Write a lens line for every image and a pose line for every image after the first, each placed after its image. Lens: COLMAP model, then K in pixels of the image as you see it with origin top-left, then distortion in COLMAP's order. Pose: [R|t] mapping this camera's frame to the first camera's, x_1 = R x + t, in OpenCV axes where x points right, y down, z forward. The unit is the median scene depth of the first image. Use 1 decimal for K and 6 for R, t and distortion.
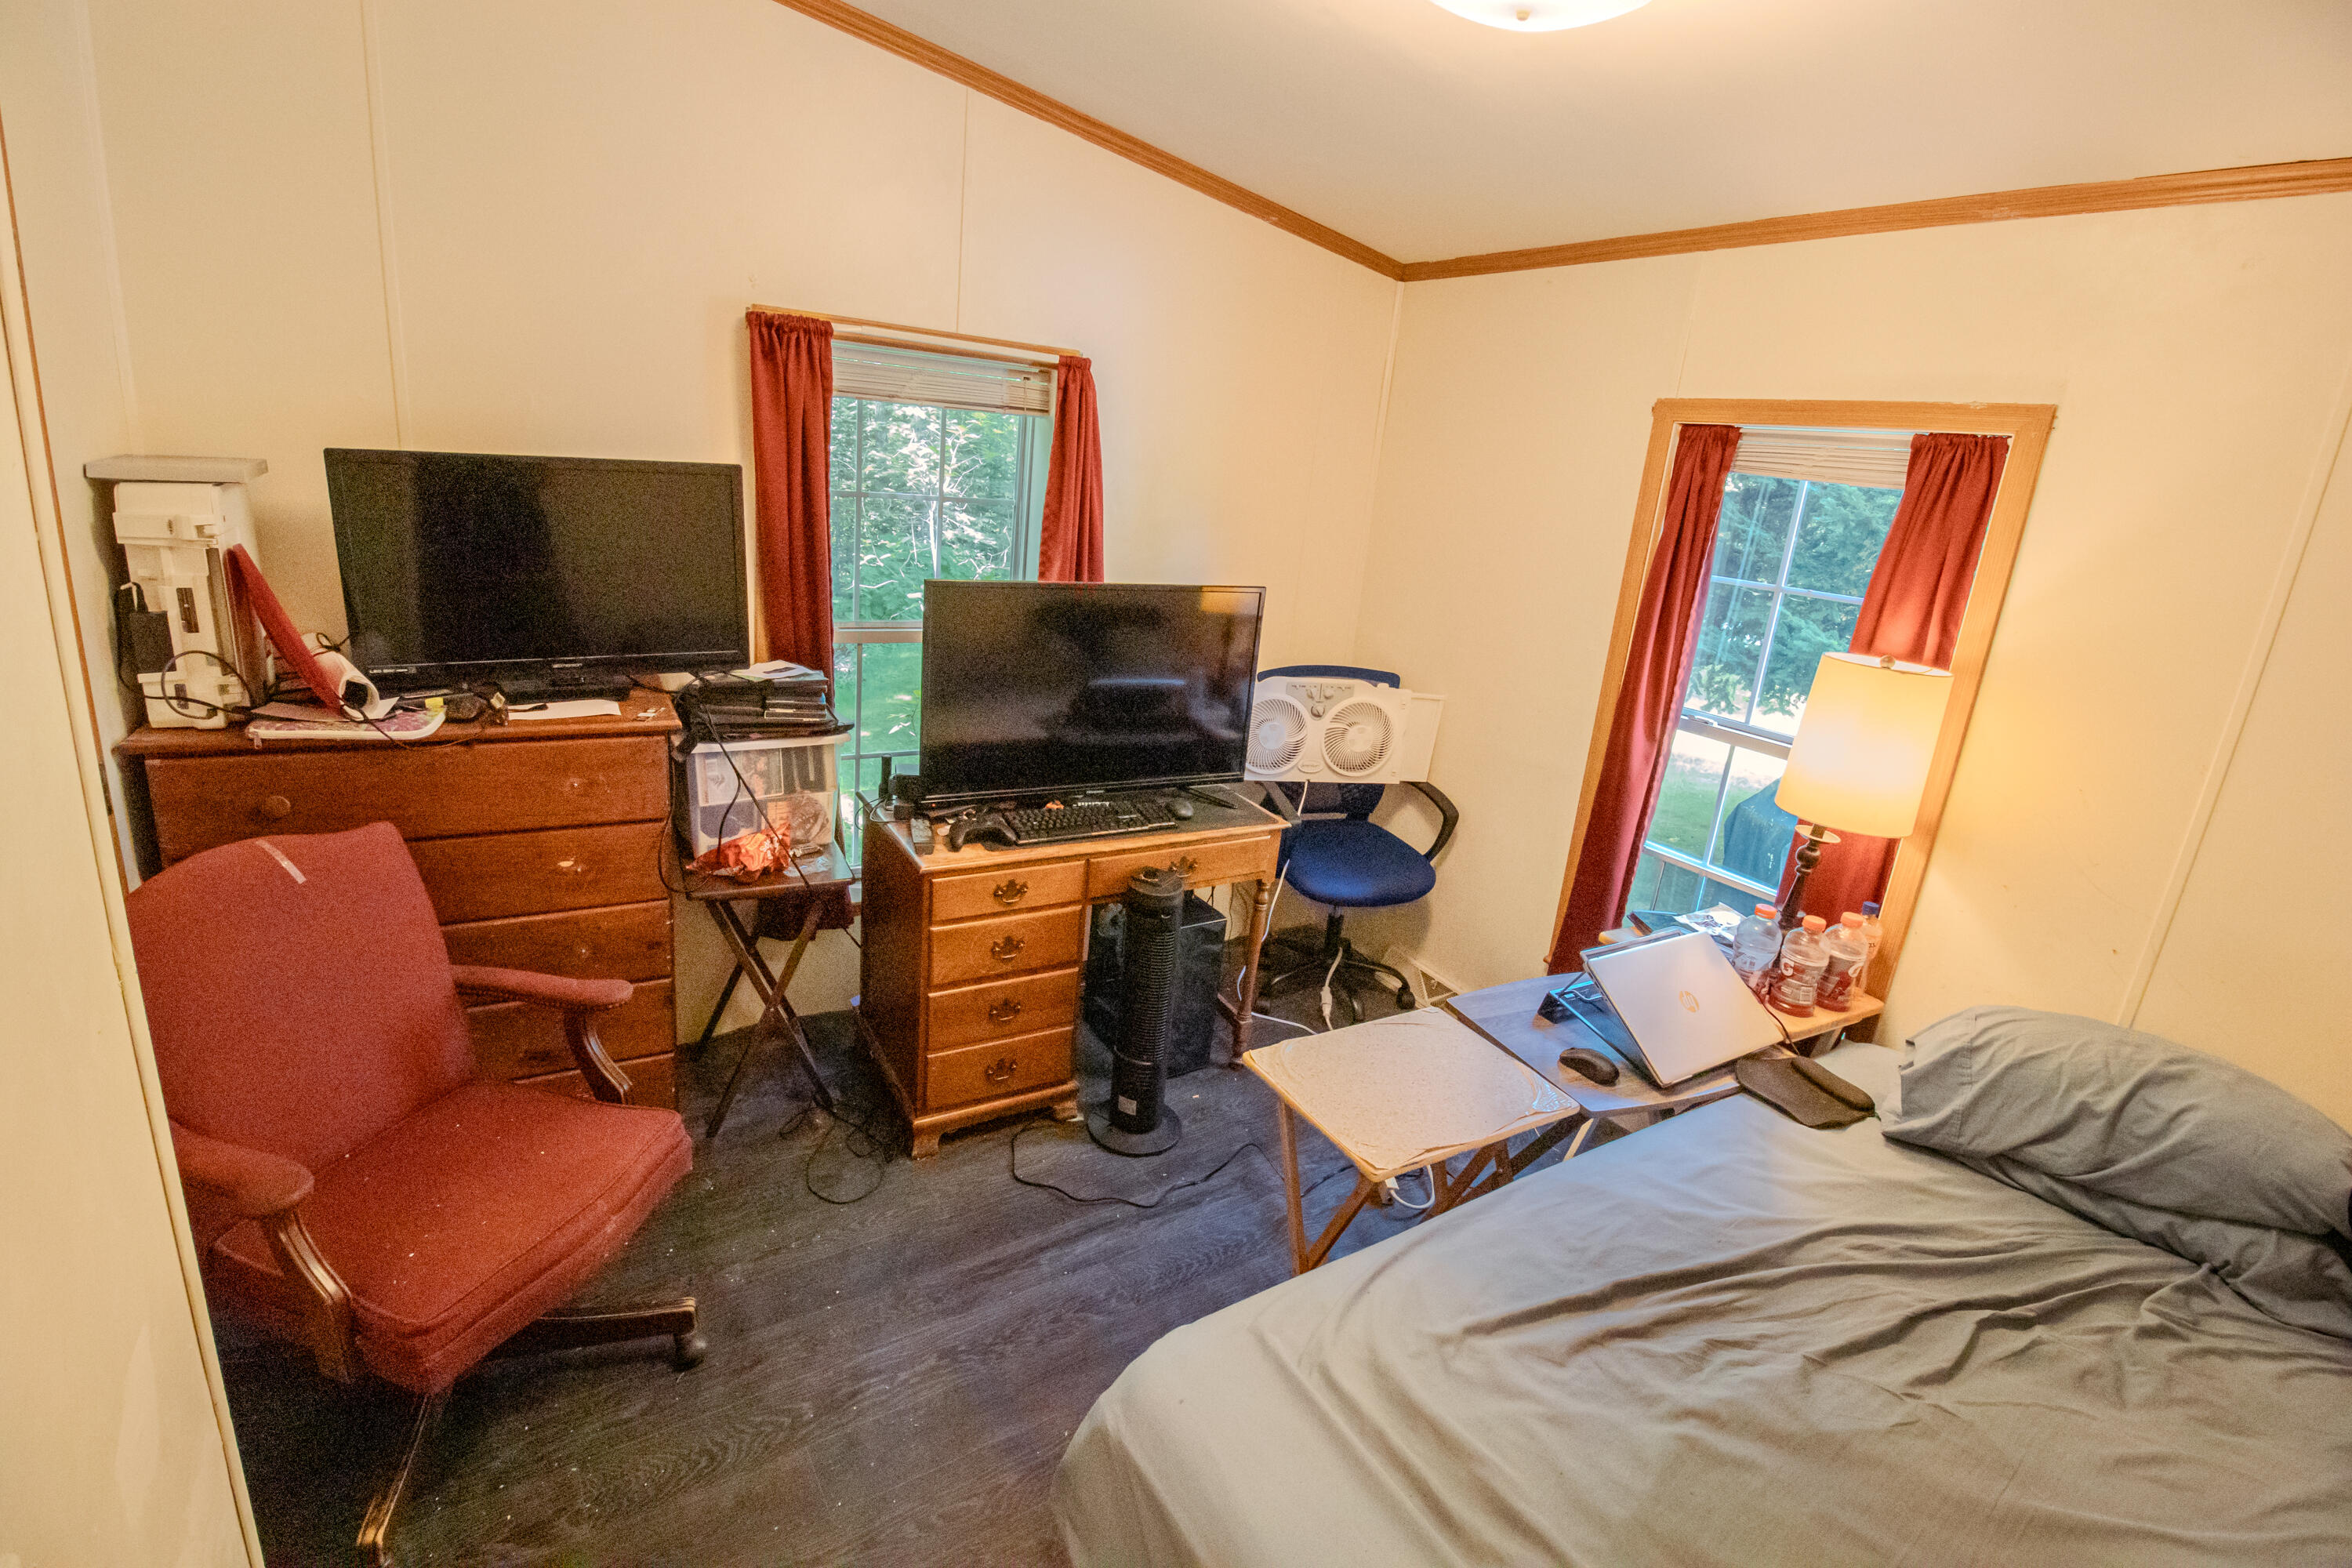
lens RADIAL K [[1079.6, 0, 1171.2], [0, 1079.6, 774.6], [0, 0, 1]] dist [-0.001598, -0.012771]
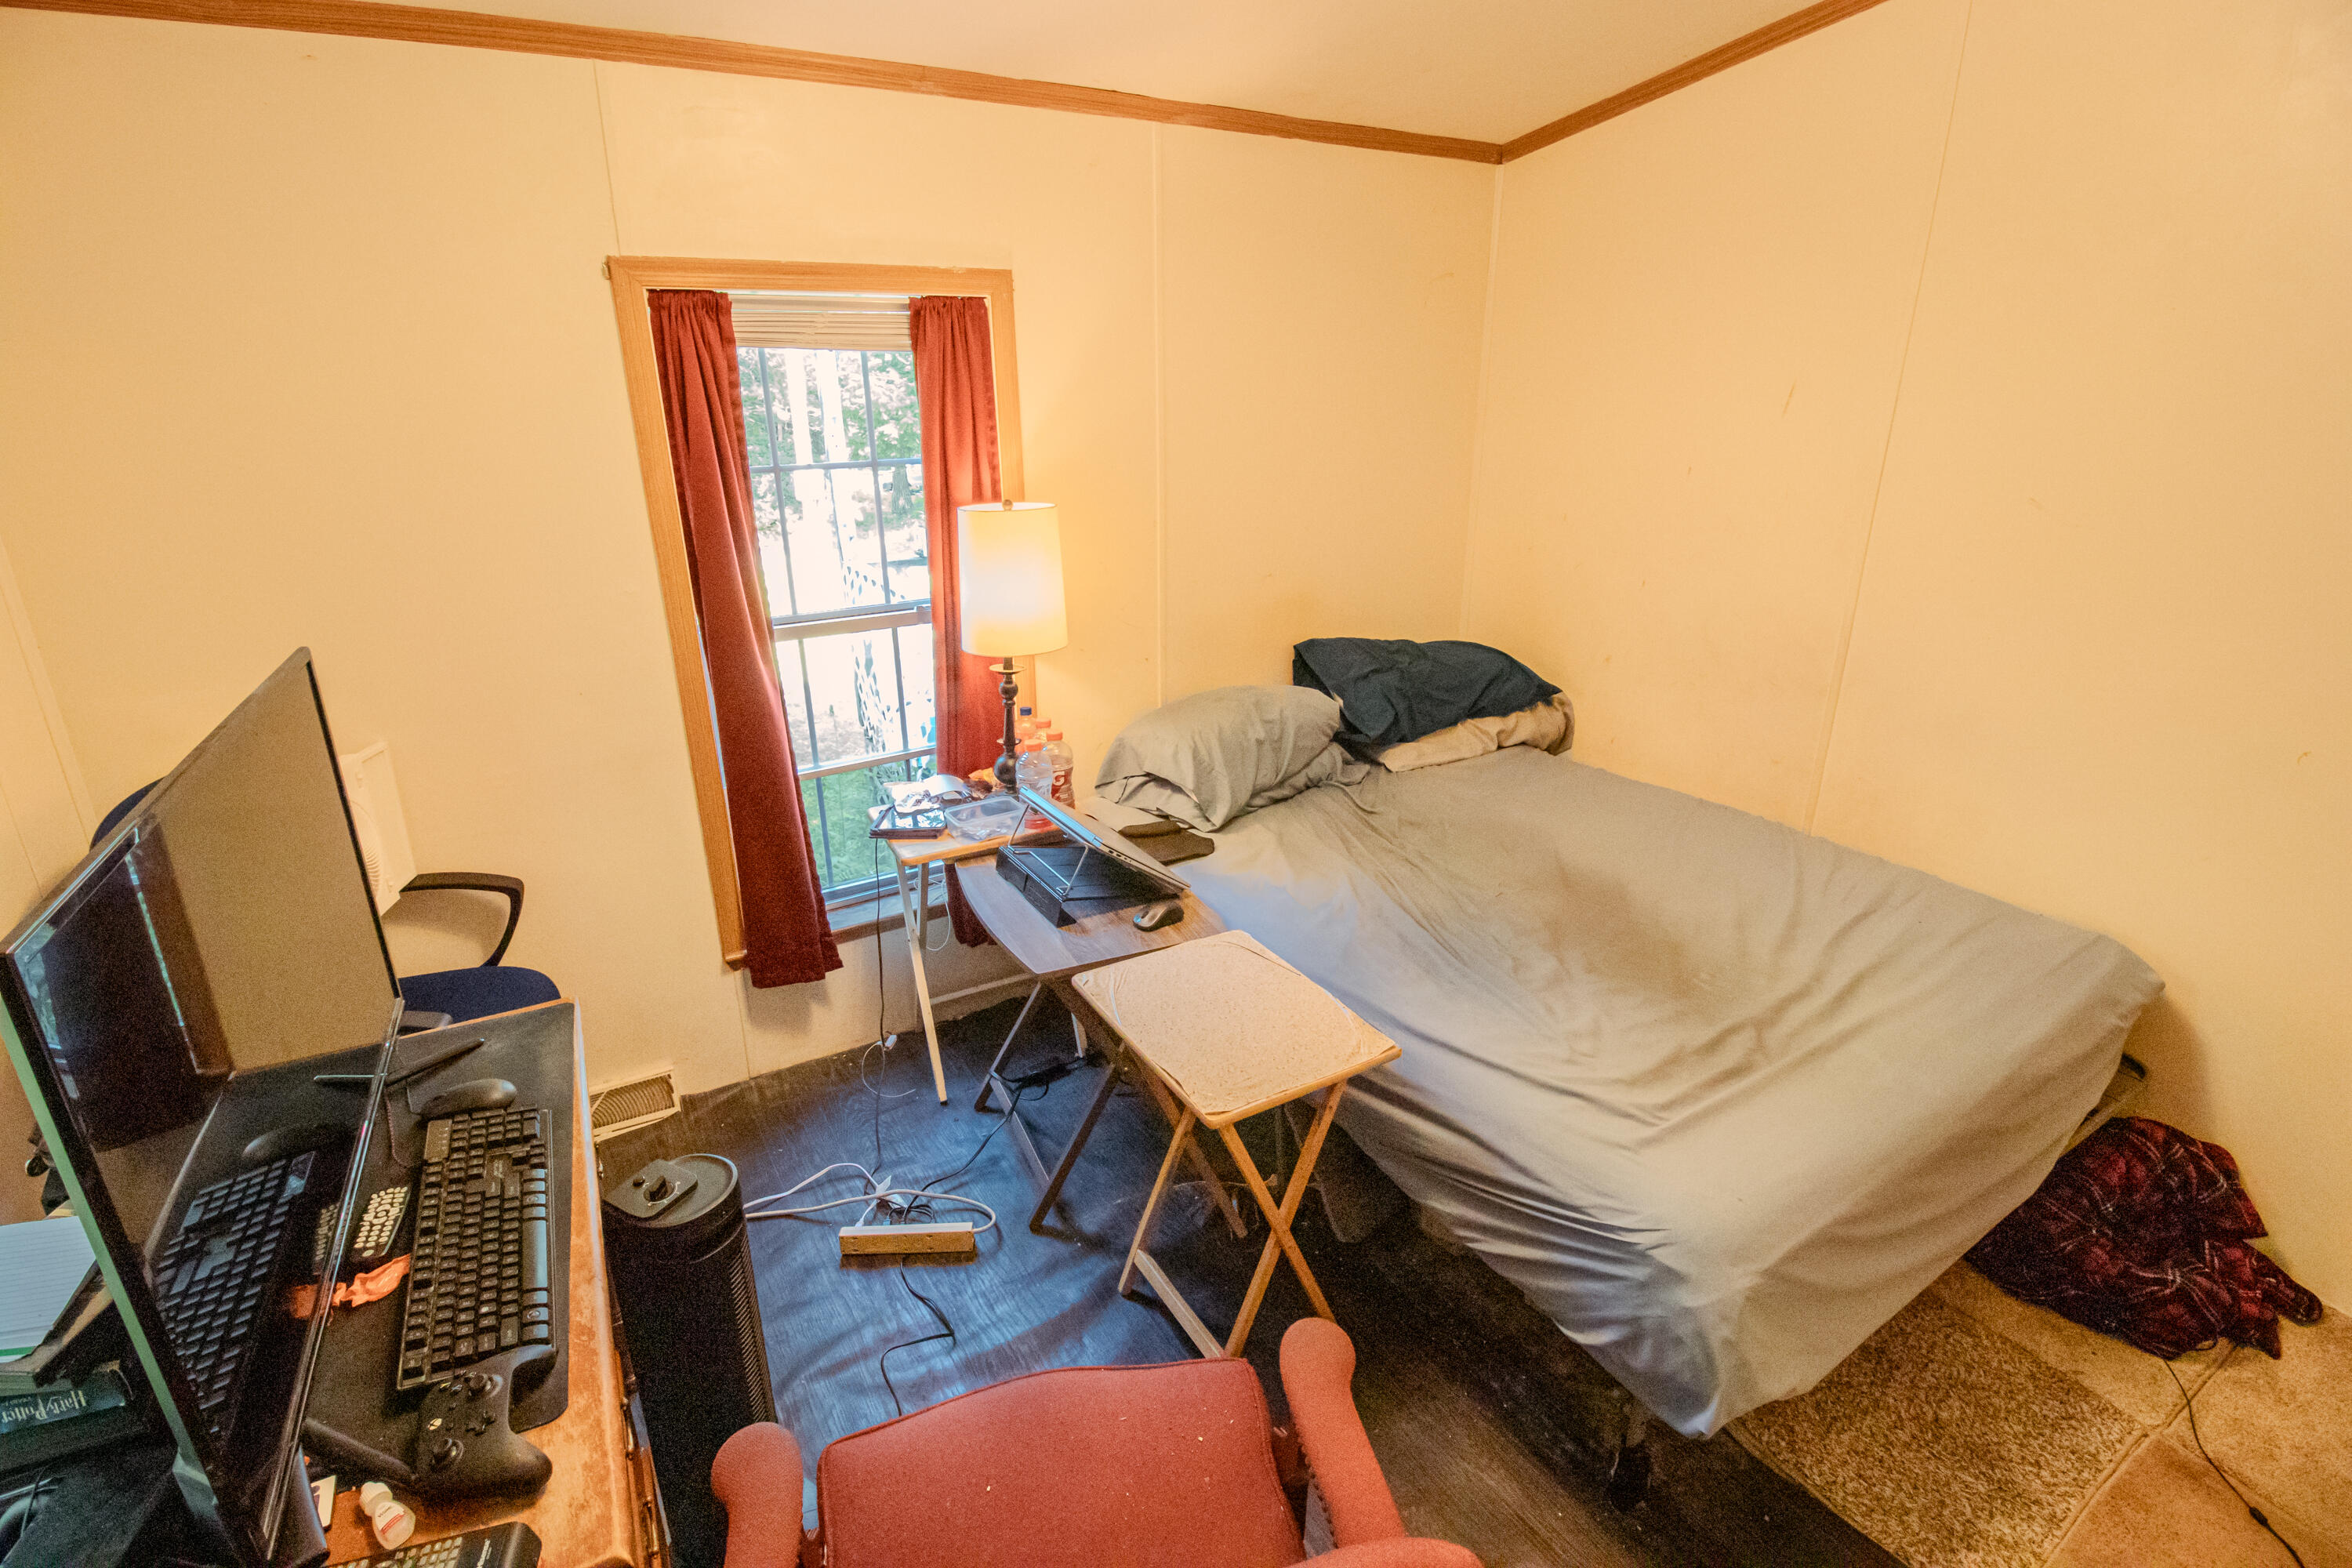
lens RADIAL K [[1079.6, 0, 1167.3], [0, 1079.6, 770.6], [0, 0, 1]] dist [-0.001598, -0.012771]
pose [[0.014836, -0.426508, 0.904362, -0.479688], [0.299742, 0.864763, 0.402915, -0.265226], [-0.953905, 0.265097, 0.140672, 0.730029]]
